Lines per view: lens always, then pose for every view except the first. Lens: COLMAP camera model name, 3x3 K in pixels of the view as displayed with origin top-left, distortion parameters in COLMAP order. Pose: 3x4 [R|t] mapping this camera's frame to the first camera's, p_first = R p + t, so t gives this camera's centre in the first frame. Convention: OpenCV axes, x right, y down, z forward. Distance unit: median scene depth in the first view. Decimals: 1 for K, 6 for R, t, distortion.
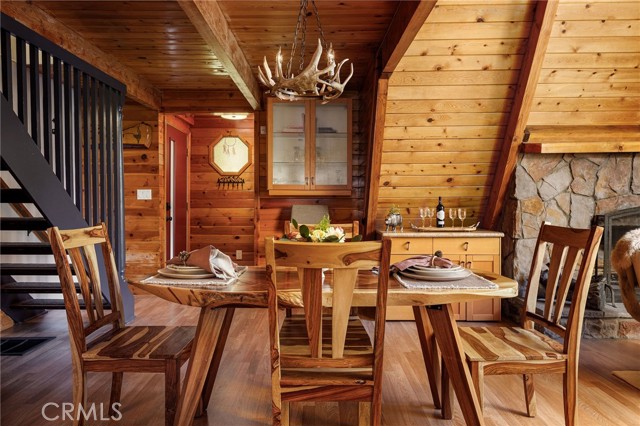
lens RADIAL K [[447.1, 0, 318.3], [0, 447.1, 211.8], [0, 0, 1]] dist [-0.004377, 0.000882]
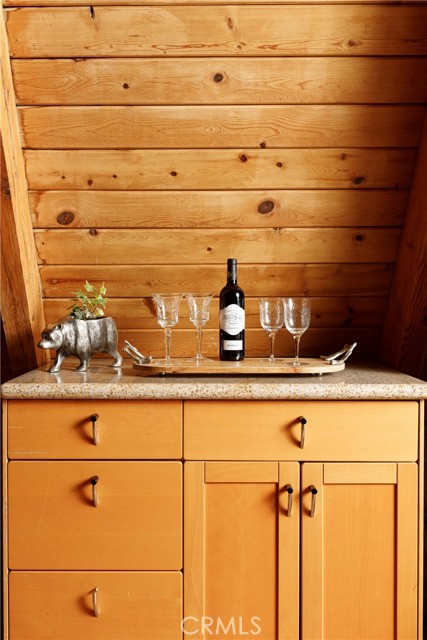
lens RADIAL K [[666.6, 0, 213.8], [0, 666.6, 319.4], [0, 0, 1]] dist [0.068351, 0.000000]
pose [[0.999983, 0.002293, -0.005377, 0.267671], [-0.002216, 0.999898, 0.014144, 0.000337], [0.005409, -0.014132, 0.999886, 0.554342]]
